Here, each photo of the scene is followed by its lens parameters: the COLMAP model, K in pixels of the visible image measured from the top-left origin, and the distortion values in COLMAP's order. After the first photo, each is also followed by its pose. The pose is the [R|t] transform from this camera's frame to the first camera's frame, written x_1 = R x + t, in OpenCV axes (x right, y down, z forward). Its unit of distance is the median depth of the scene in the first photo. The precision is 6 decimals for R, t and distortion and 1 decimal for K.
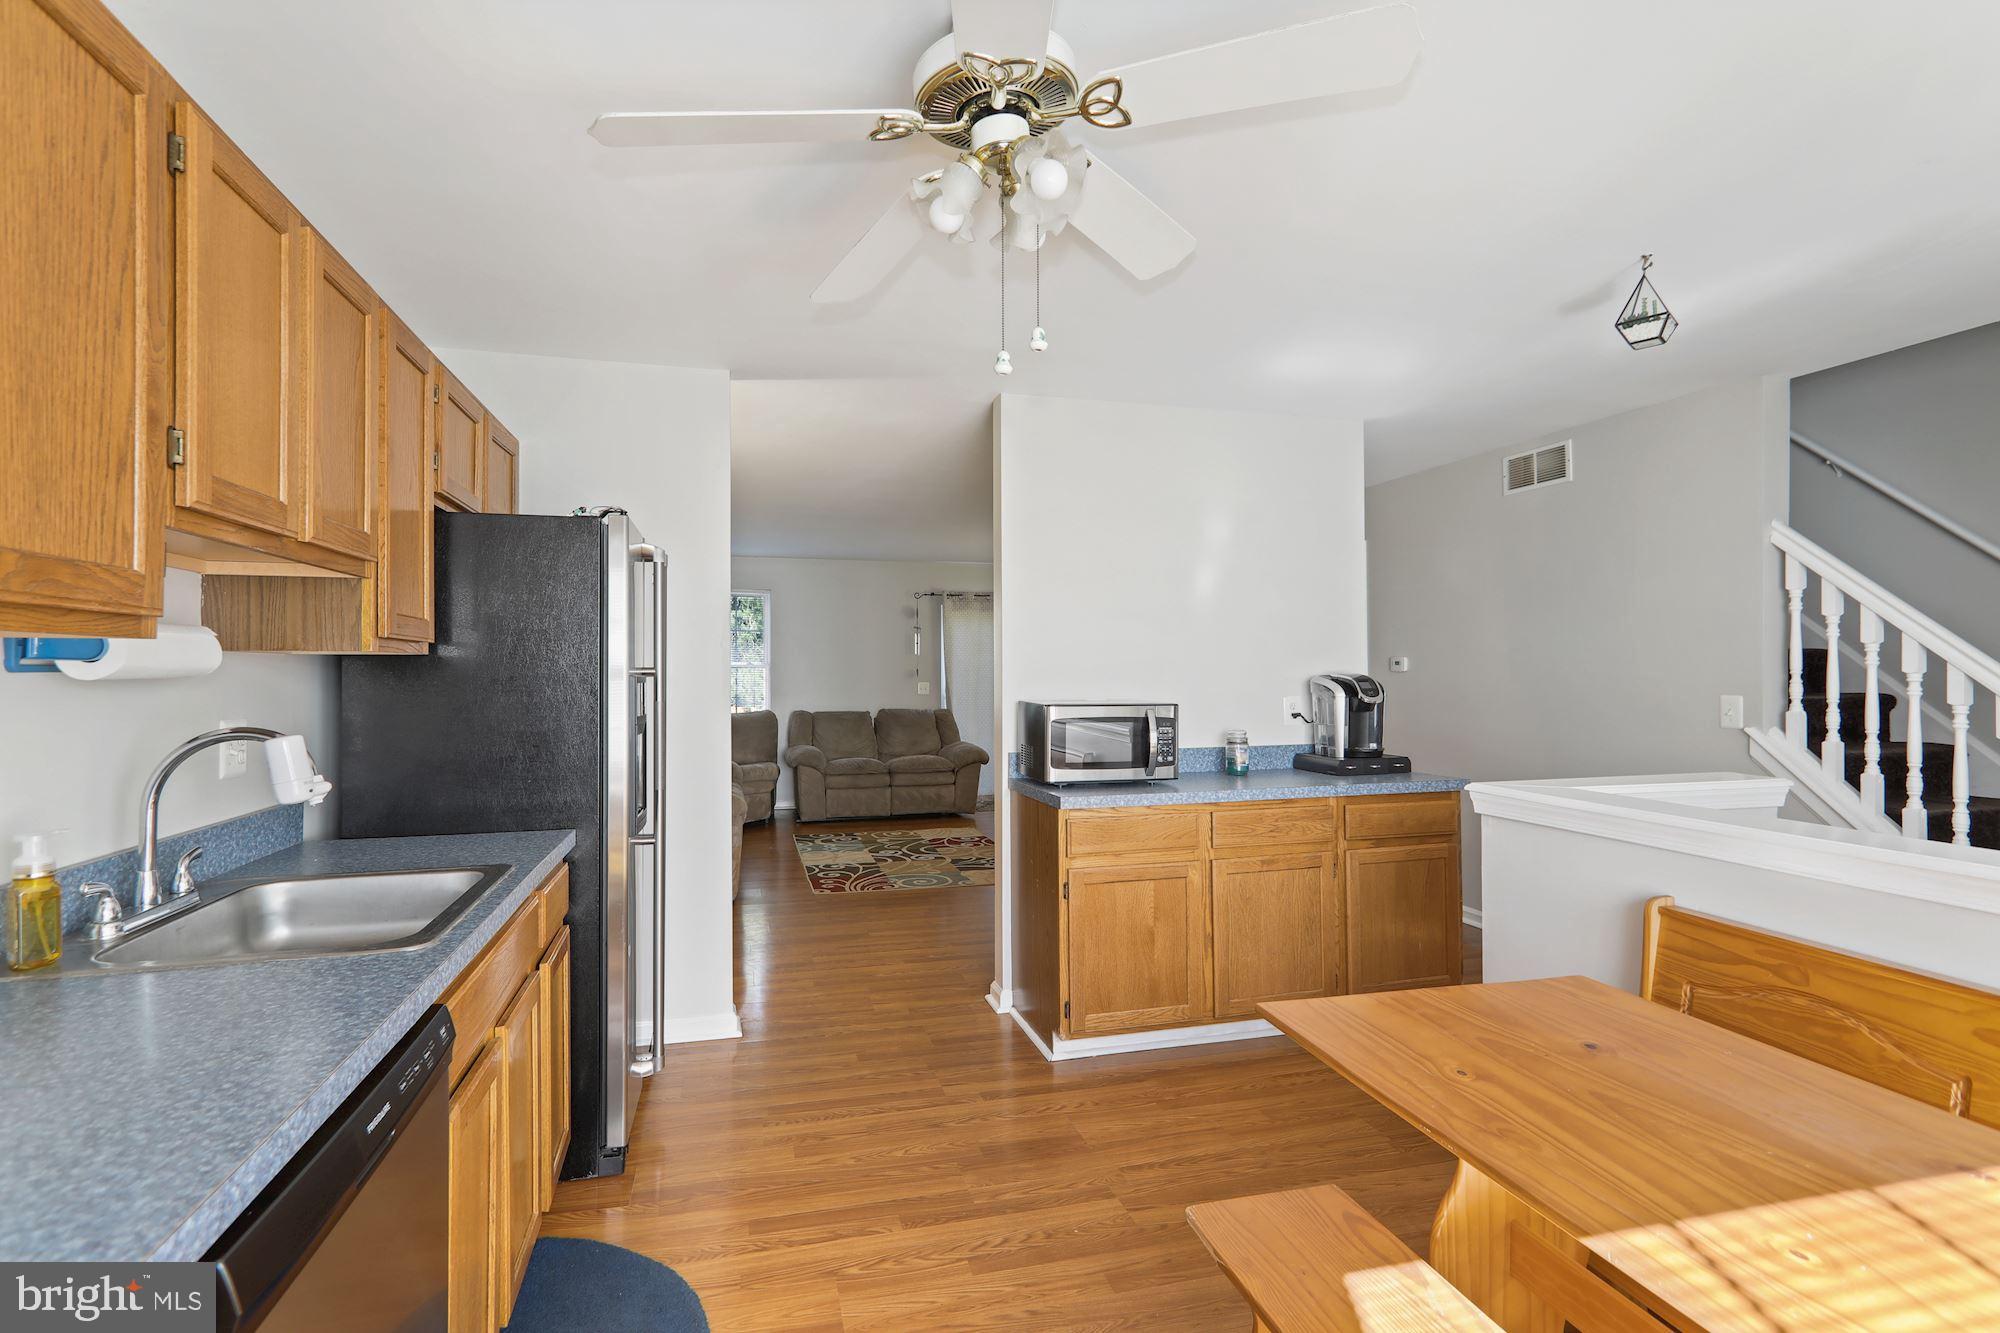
lens RADIAL K [[953.9, 0, 993.6], [0, 953.9, 664.3], [0, 0, 1]] dist [-0.005124, -0.000295]
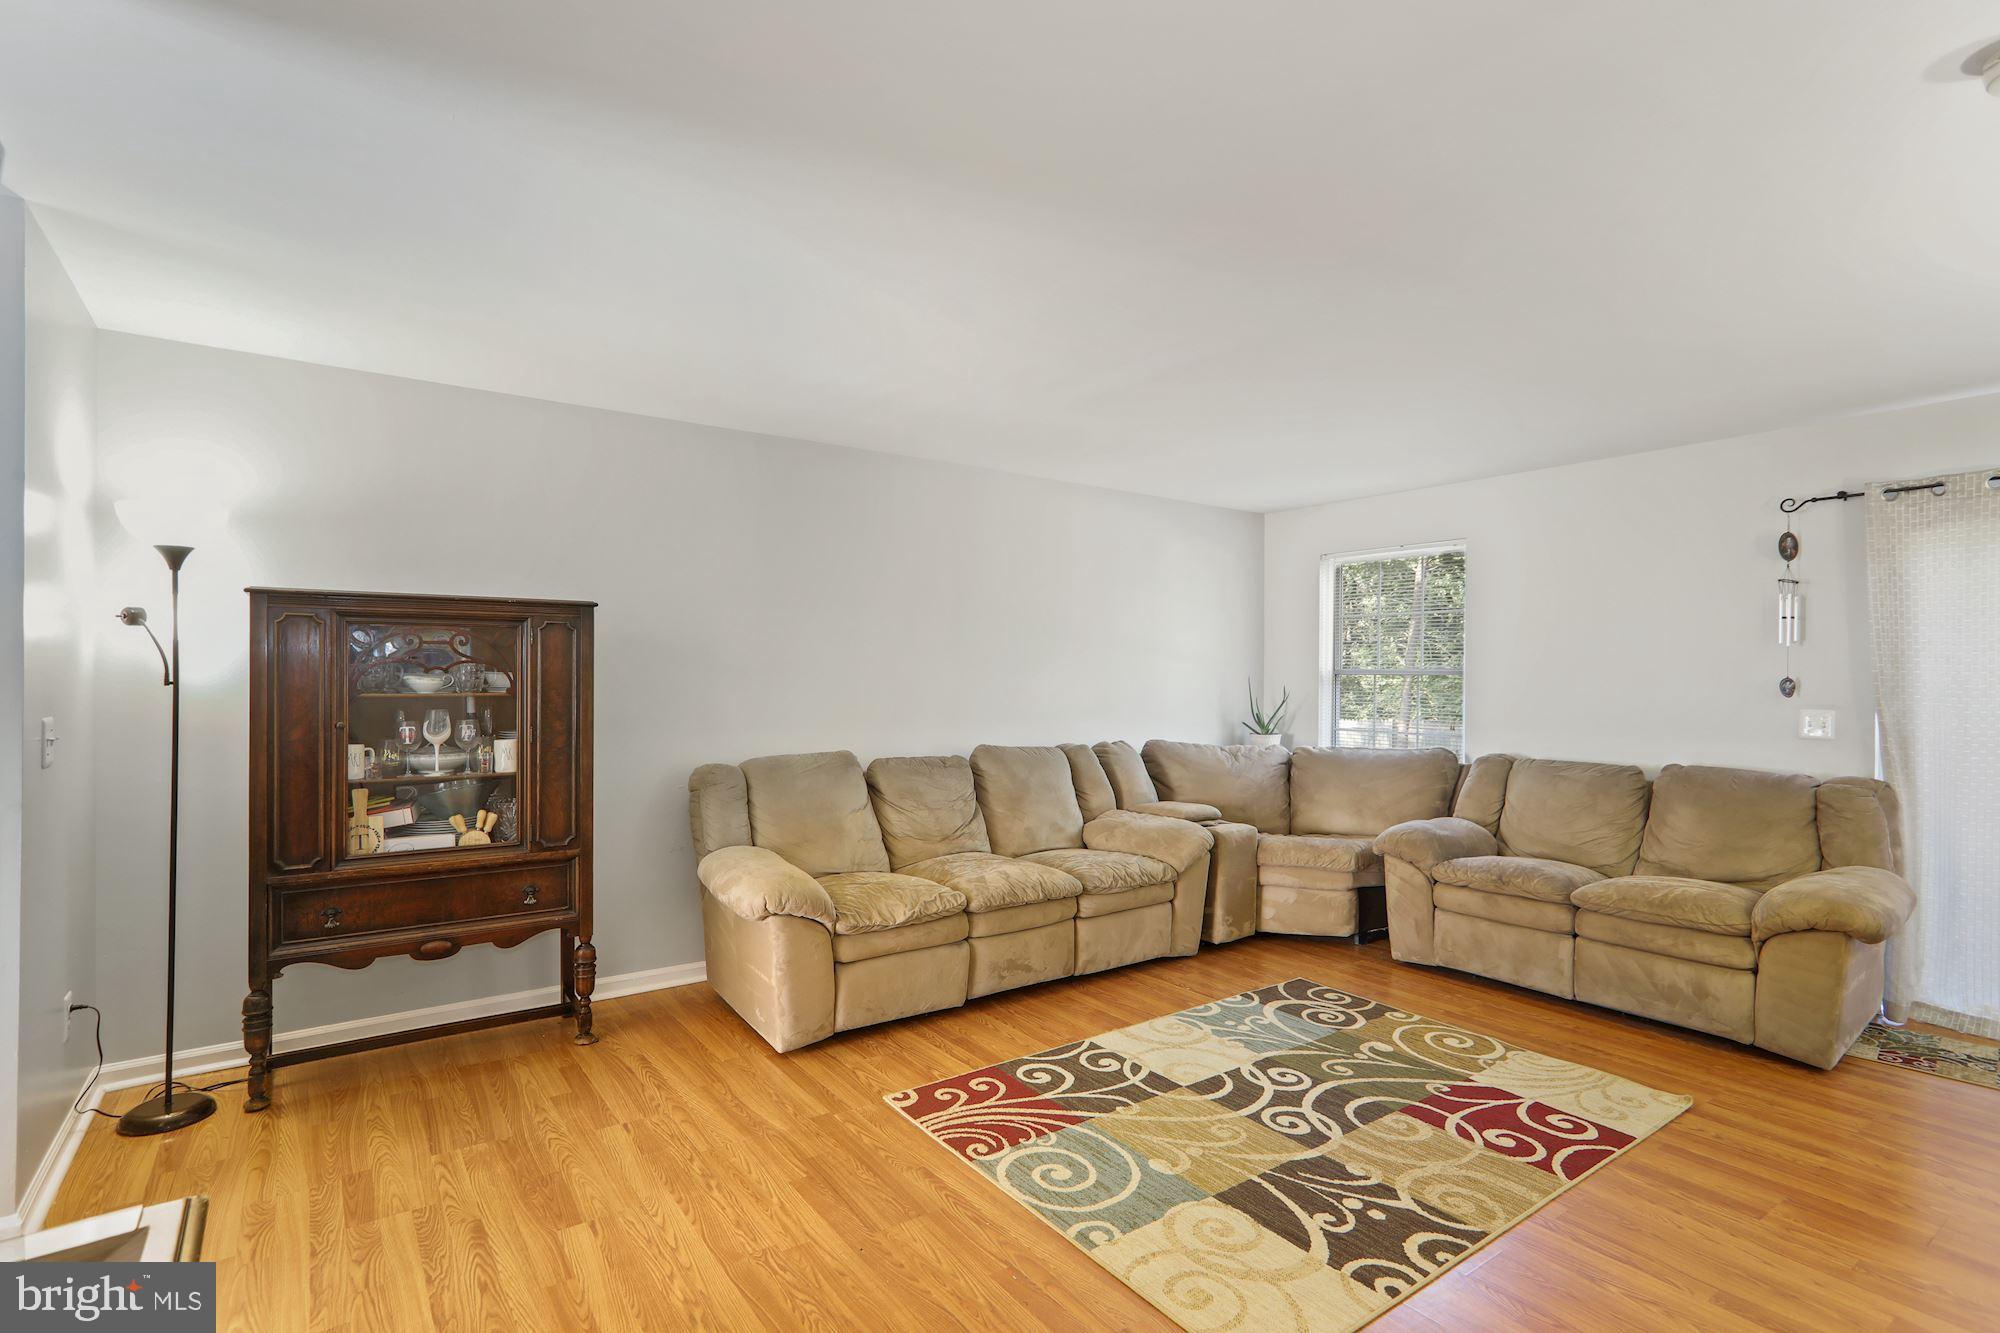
lens RADIAL K [[962.1, 0, 987.6], [0, 962.1, 676.9], [0, 0, 1]] dist [-0.005353, 0.012303]
pose [[0.353082, 0.000518, -0.935592, 0.218604], [0.001275, 0.999999, 0.001035, 0.003909], [0.935591, -0.001558, 0.353081, 0.569936]]
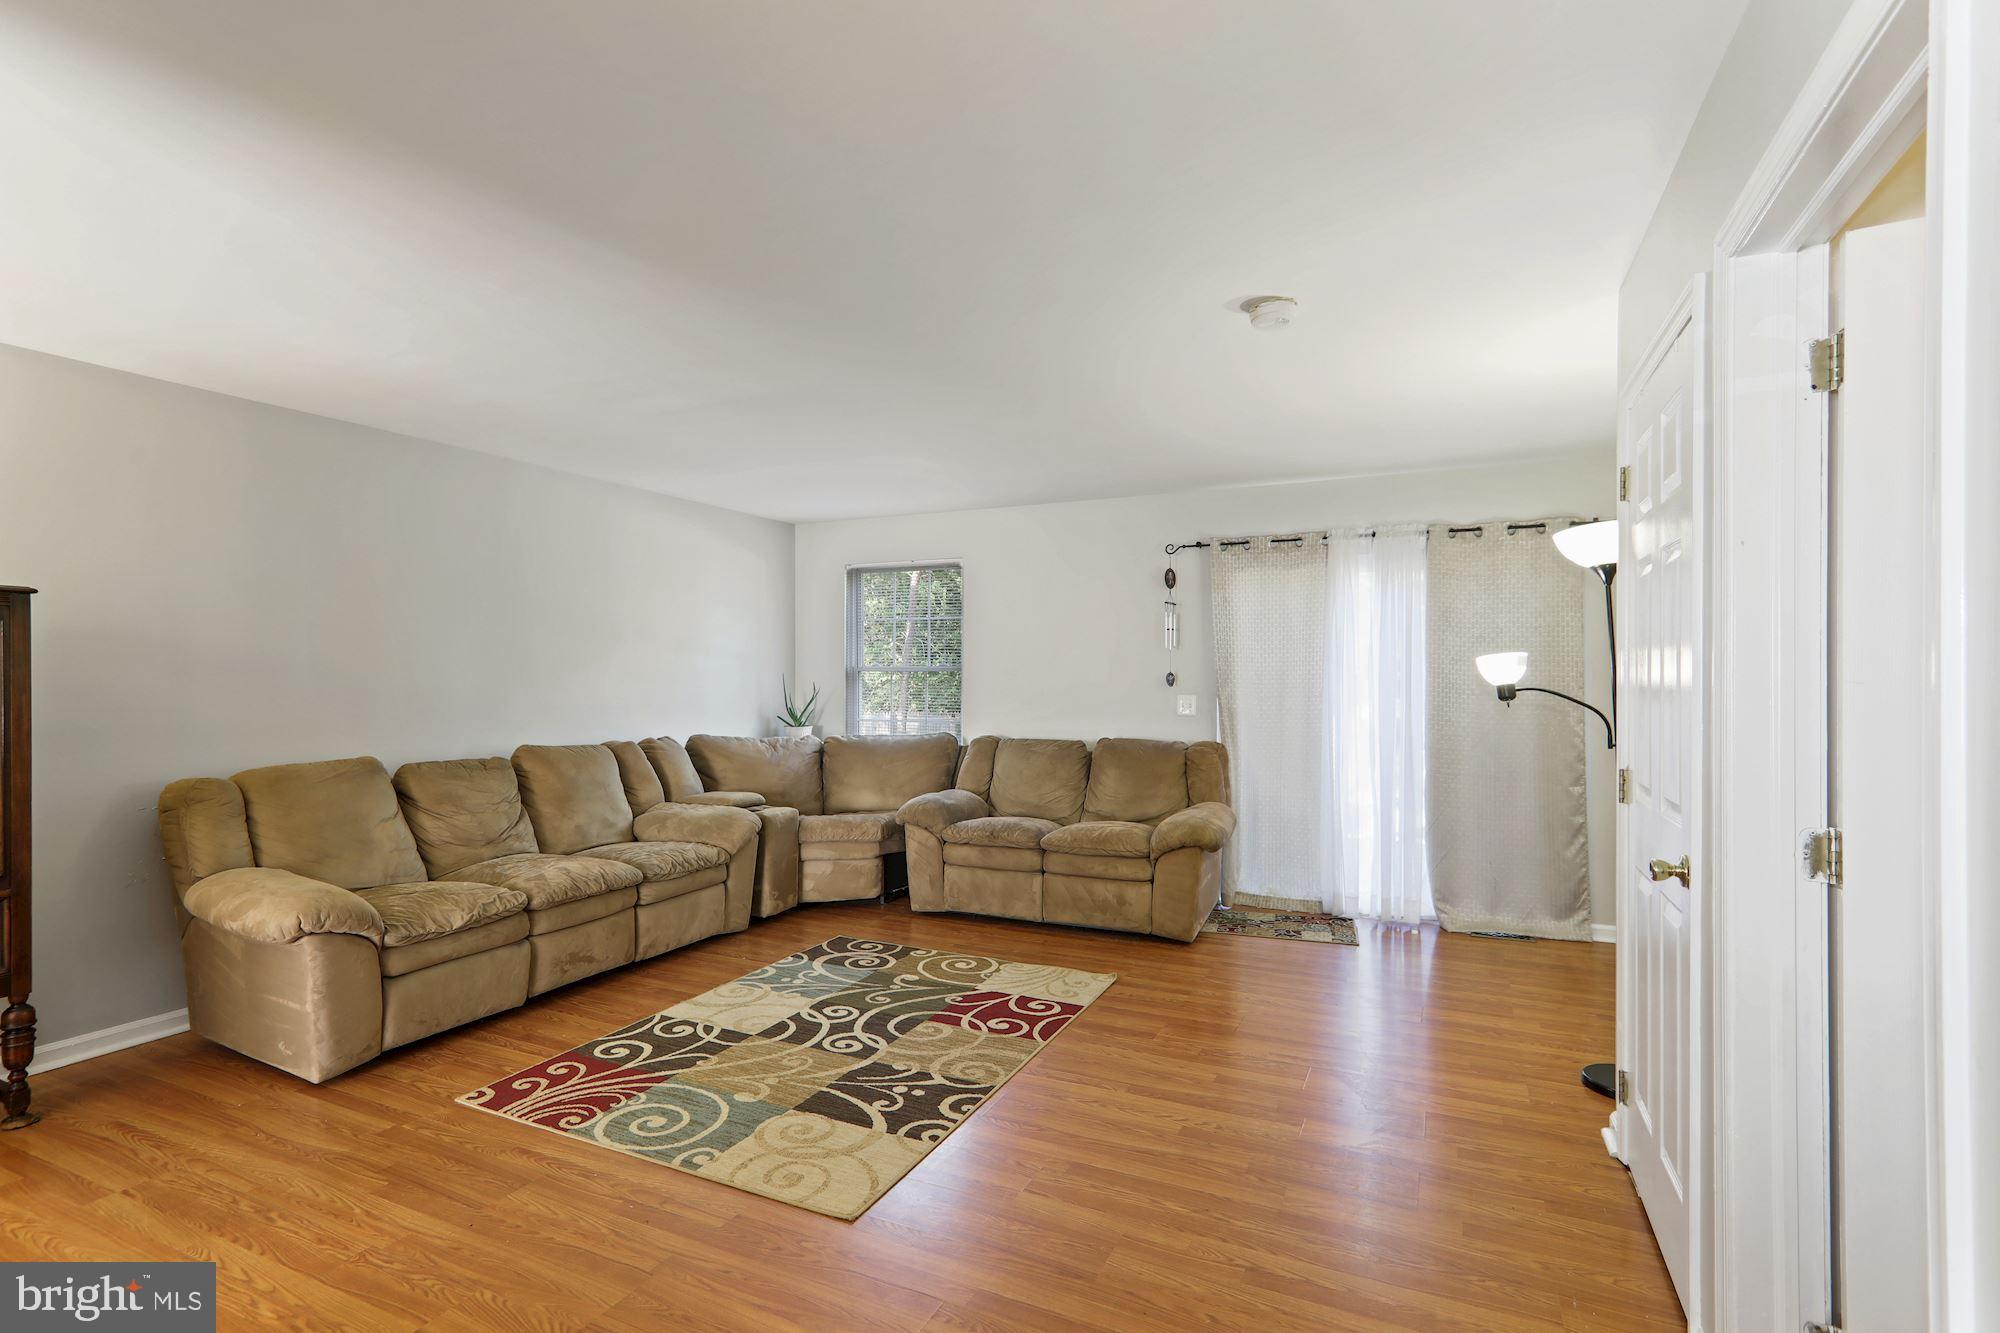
lens RADIAL K [[969.4, 0, 985.9], [0, 969.4, 672.5], [0, 0, 1]] dist [0.000116, 0.000986]
pose [[0.758171, -0.003529, -0.652046, 0.252239], [0.005979, 0.999981, 0.001540, 0.003503], [0.652028, -0.005066, 0.758178, 0.517659]]
